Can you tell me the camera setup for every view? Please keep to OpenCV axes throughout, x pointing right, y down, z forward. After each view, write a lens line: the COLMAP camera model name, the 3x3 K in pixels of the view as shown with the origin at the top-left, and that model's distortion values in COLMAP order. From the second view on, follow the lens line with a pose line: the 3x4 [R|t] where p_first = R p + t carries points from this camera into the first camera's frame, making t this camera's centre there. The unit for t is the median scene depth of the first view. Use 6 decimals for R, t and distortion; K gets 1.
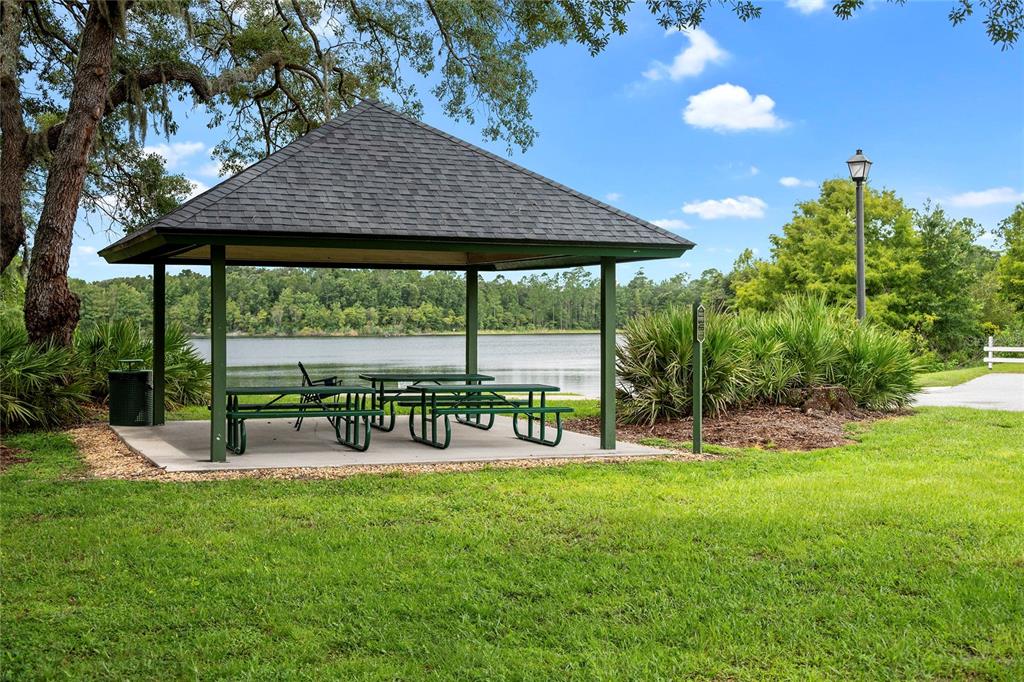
lens RADIAL K [[1355.2, 0, 512.1], [0, 1355.2, 340.0], [0, 0, 1]] dist [0.000953, 0.000673]
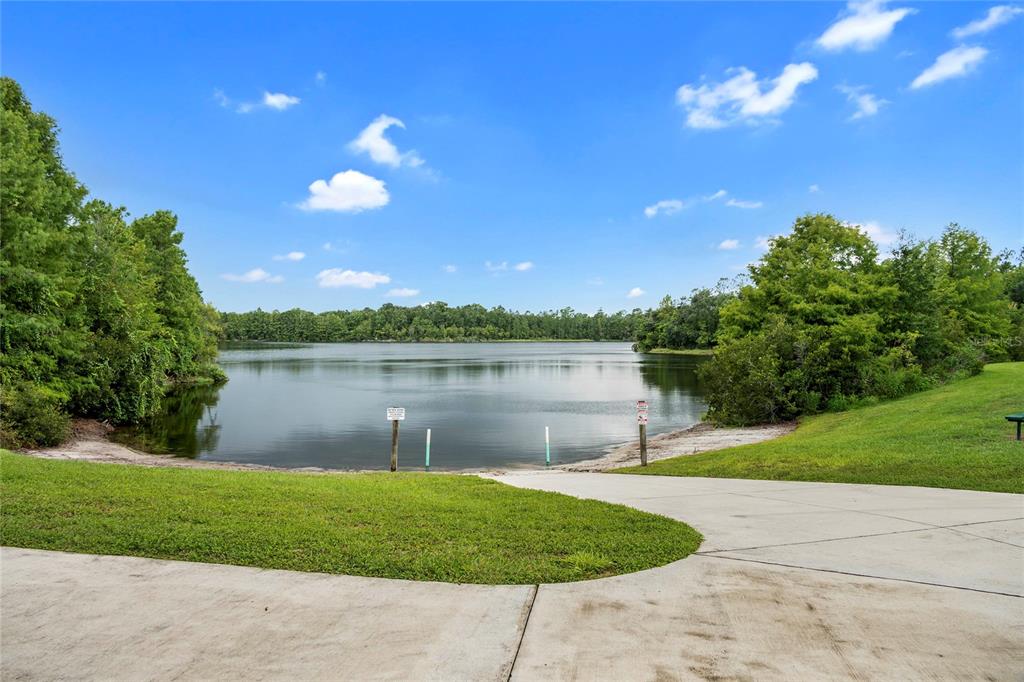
lens RADIAL K [[675.8, 0, 517.0], [0, 675.8, 334.7], [0, 0, 1]] dist [-0.000727, 0.003240]
pose [[0.999659, 0.006775, -0.025238, 0.000941], [-0.007127, 0.999878, -0.013891, -0.001725], [0.025141, 0.014066, 0.999585, 0.108992]]
